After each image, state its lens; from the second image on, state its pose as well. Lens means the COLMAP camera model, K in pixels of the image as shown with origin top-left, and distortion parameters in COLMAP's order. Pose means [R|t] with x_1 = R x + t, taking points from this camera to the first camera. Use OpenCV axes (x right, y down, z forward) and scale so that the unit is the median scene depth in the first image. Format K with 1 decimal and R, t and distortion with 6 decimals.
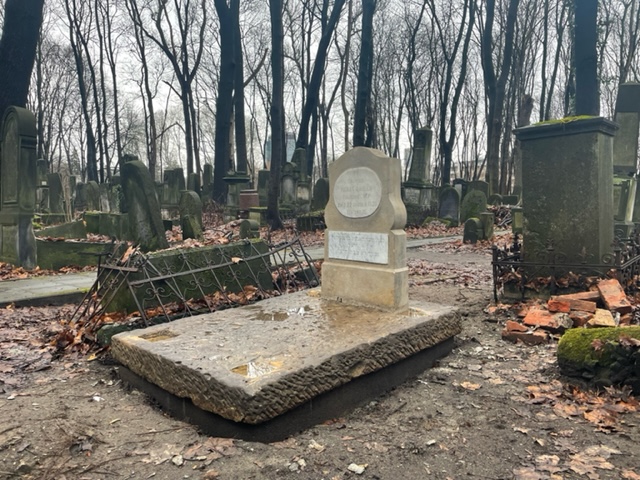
lens RADIAL K [[476.5, 0, 323.8], [0, 476.5, 238.3], [0, 0, 1]] dist [0.100576, -0.131925]
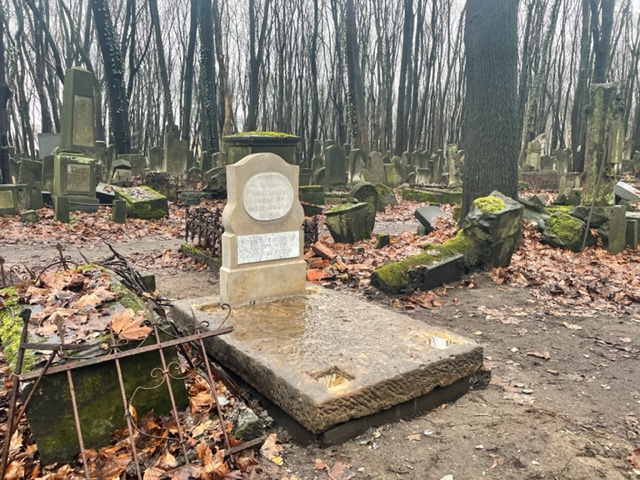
lens RADIAL K [[476.5, 0, 323.8], [0, 476.5, 238.3], [0, 0, 1]] dist [0.100576, -0.131925]
pose [[0.180900, -0.142689, 0.973096, -0.937122], [0.063495, 0.989050, 0.133225, -0.135344], [-0.981450, 0.037686, 0.187979, 0.676743]]
